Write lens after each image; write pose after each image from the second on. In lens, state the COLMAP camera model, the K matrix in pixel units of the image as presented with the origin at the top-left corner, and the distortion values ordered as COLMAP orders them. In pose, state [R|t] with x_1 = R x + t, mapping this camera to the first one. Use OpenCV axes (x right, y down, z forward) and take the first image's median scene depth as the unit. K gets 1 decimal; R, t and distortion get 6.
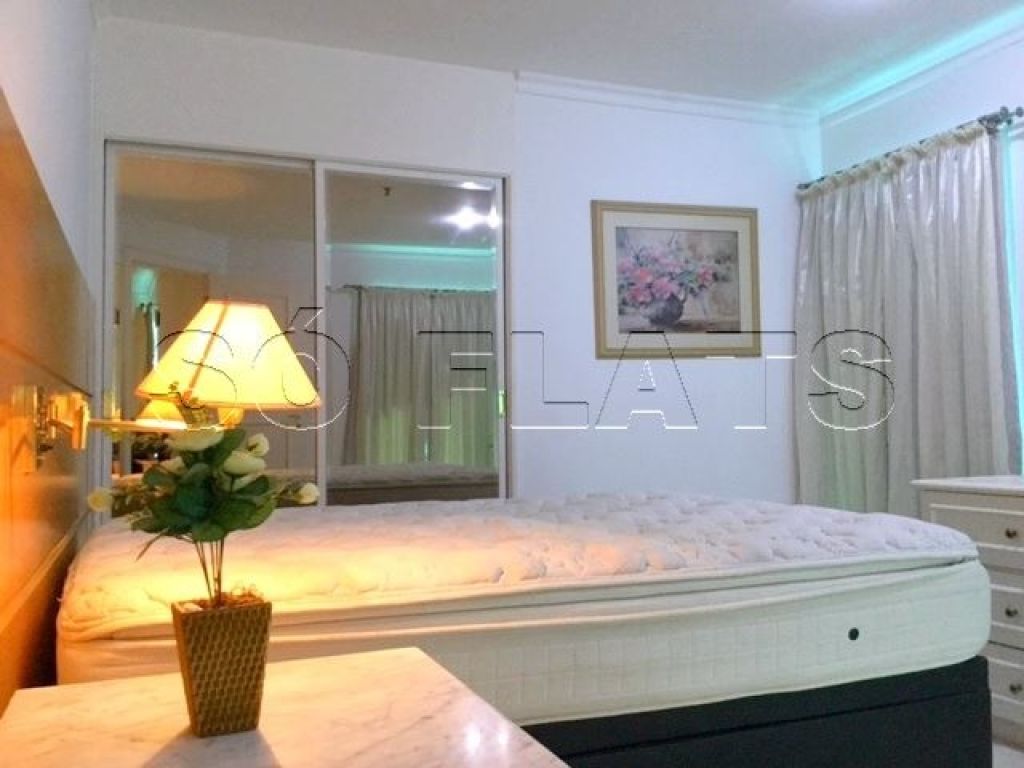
lens RADIAL K [[924.3, 0, 507.4], [0, 924.3, 380.5], [0, 0, 1]] dist [0.087549, -0.155048]
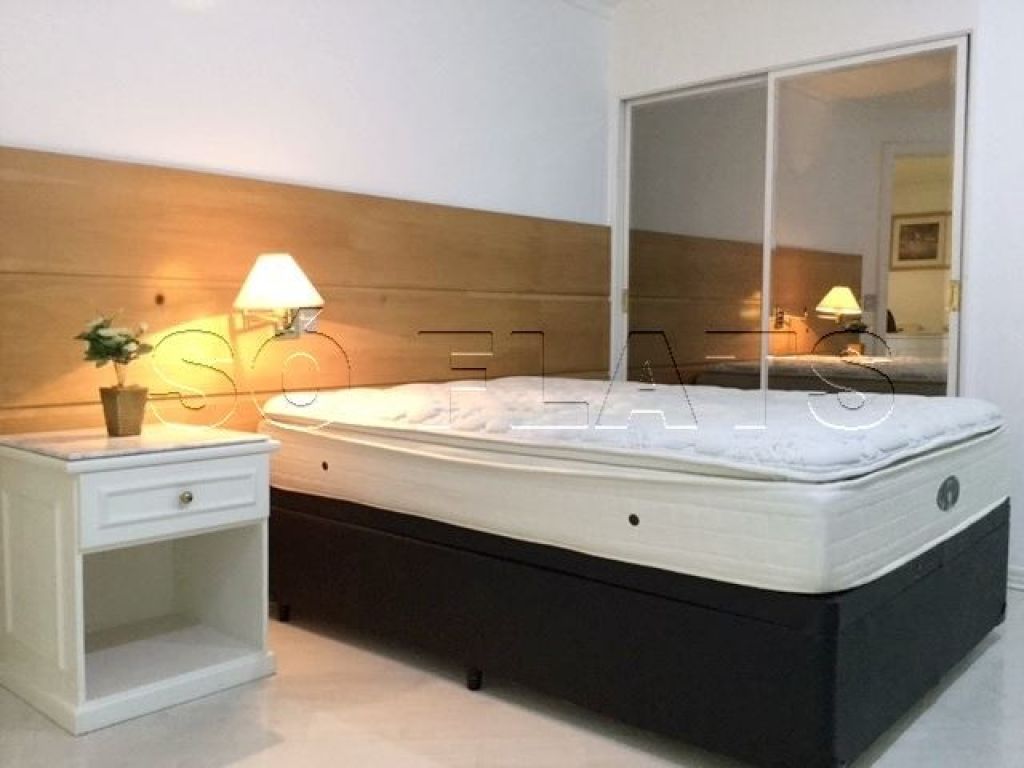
lens RADIAL K [[924.3, 0, 509.4], [0, 924.3, 381.2], [0, 0, 1]] dist [0.087549, -0.155048]
pose [[0.449517, 0.073975, -0.890204, 0.681458], [0.035022, 0.994339, 0.100313, 0.001545], [0.892585, -0.076269, 0.444381, 0.229026]]
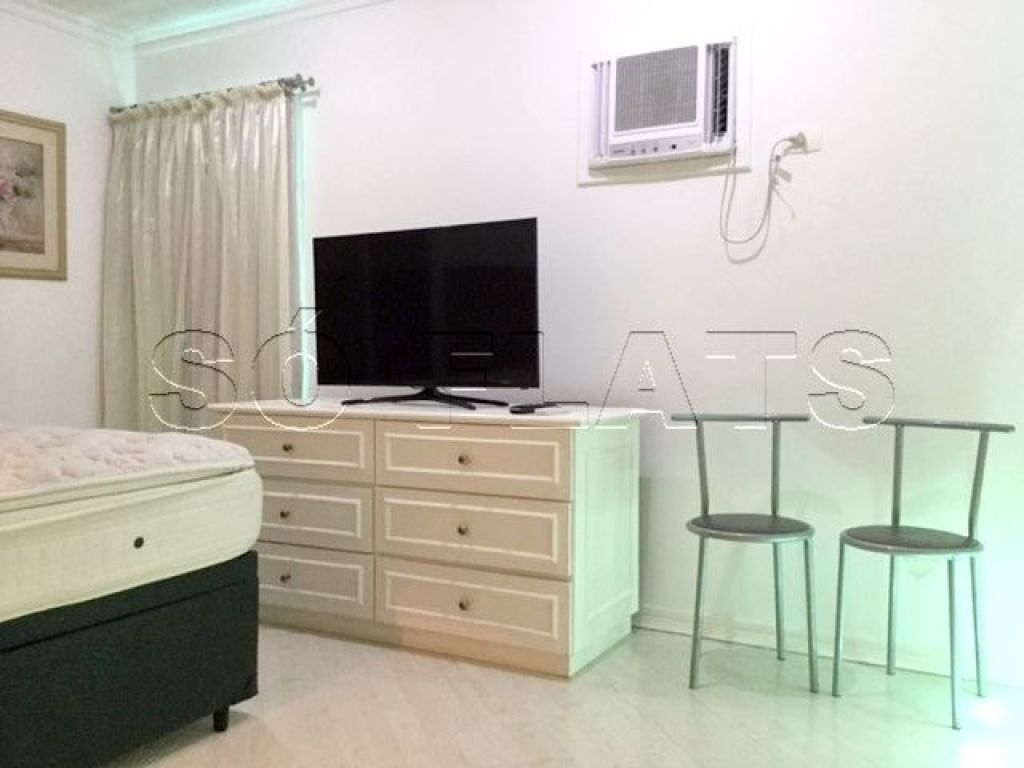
lens RADIAL K [[924.3, 0, 498.9], [0, 924.3, 382.6], [0, 0, 1]] dist [0.087549, -0.155048]
pose [[0.770301, 0.003827, 0.637669, 0.000624], [-0.051623, 0.997074, 0.056375, 0.002343], [-0.635587, -0.076344, 0.768245, -0.044473]]
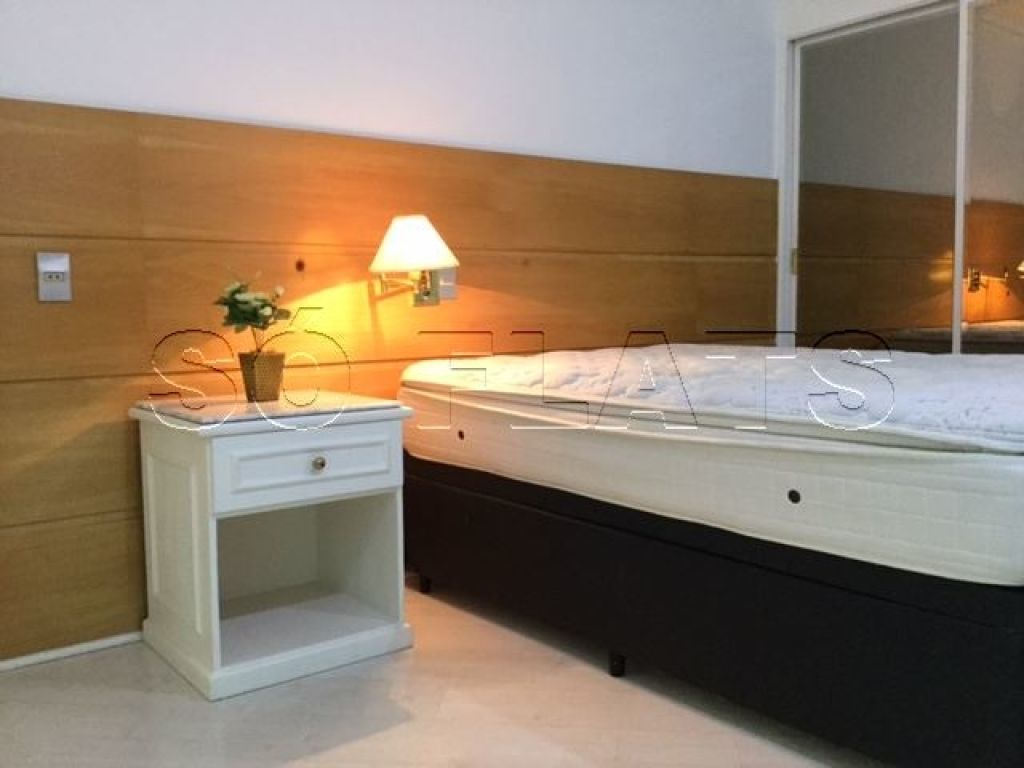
lens RADIAL K [[924.3, 0, 509.6], [0, 924.3, 379.4], [0, 0, 1]] dist [0.087549, -0.155048]
pose [[0.284250, 0.092822, -0.954246, 0.642394], [0.059206, 0.991703, 0.114102, 0.018260], [0.956920, -0.088931, 0.276396, 0.266320]]
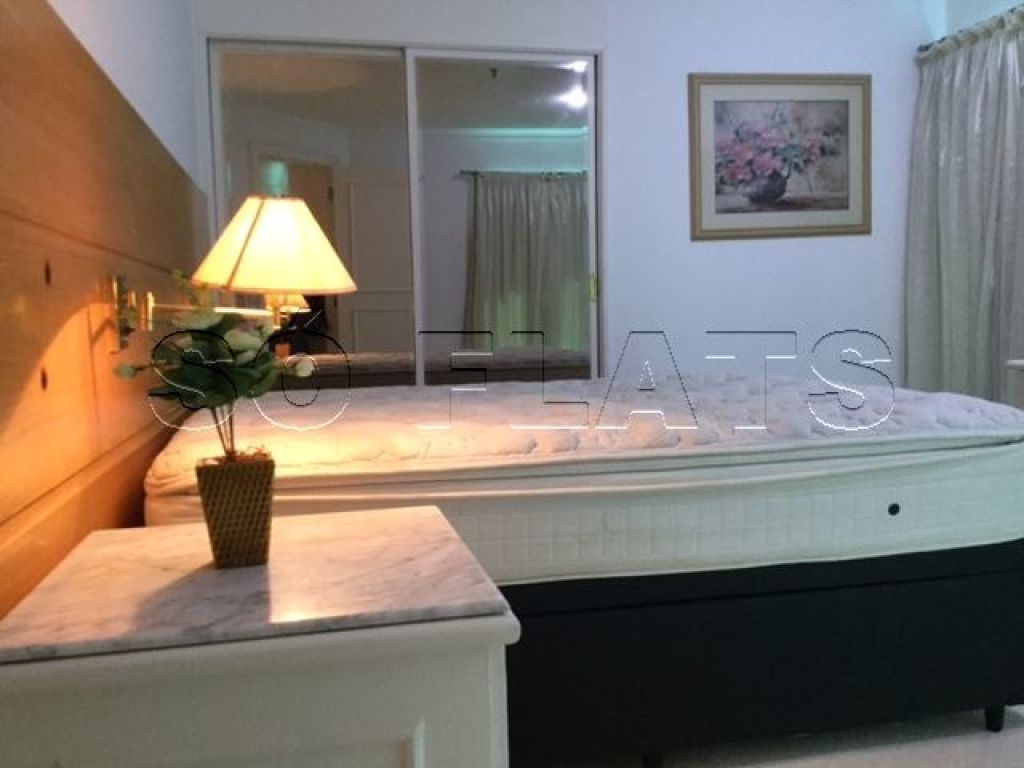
lens RADIAL K [[924.3, 0, 508.3], [0, 924.3, 380.6], [0, 0, 1]] dist [0.087549, -0.155048]
pose [[0.988418, 0.002408, -0.151737, 0.060407], [0.016352, 0.992363, 0.122262, 0.000554], [0.150872, -0.123327, 0.980830, -0.023879]]
